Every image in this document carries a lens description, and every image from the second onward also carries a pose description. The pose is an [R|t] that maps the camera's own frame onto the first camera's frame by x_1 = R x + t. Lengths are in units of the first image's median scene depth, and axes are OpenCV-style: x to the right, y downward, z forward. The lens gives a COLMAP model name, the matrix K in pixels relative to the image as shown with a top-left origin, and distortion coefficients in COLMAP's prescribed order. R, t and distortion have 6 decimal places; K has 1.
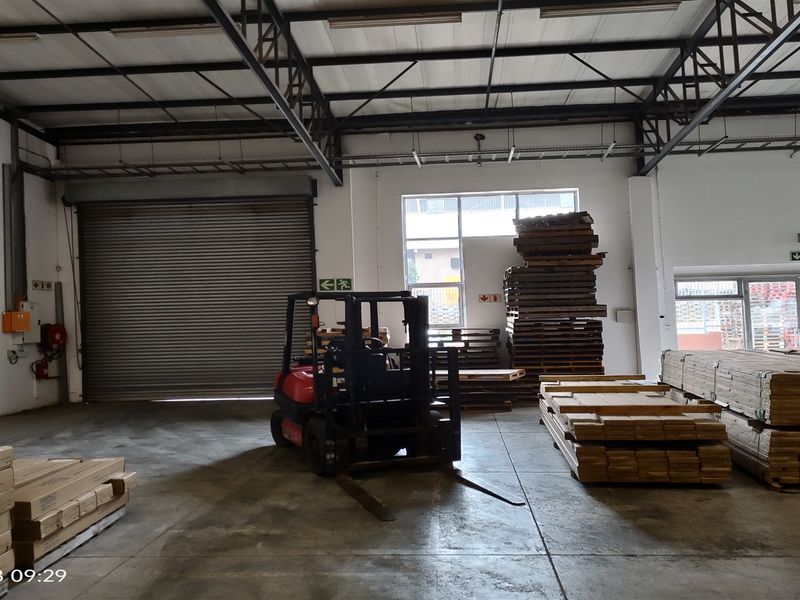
lens RADIAL K [[761.0, 0, 400.0], [0, 761.0, 300.0], [0, 0, 1]] dist [0.079287, -0.135999]
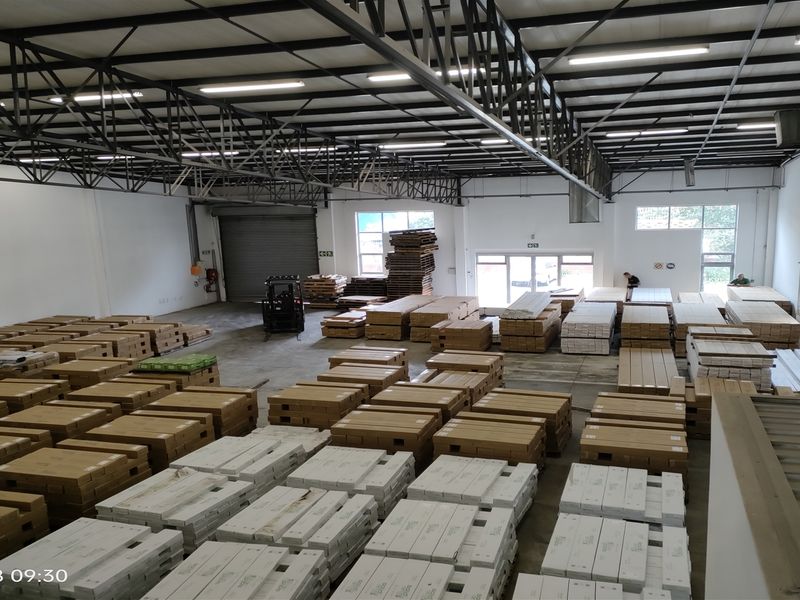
lens RADIAL K [[759.8, 0, 401.7], [0, 759.8, 288.6], [0, 0, 1]] dist [0.078355, -0.134624]
pose [[0.971825, 0.027074, -0.234145, 0.652213], [0.005193, 0.990681, 0.136105, -0.222519], [0.235648, -0.133487, 0.962627, -1.096163]]
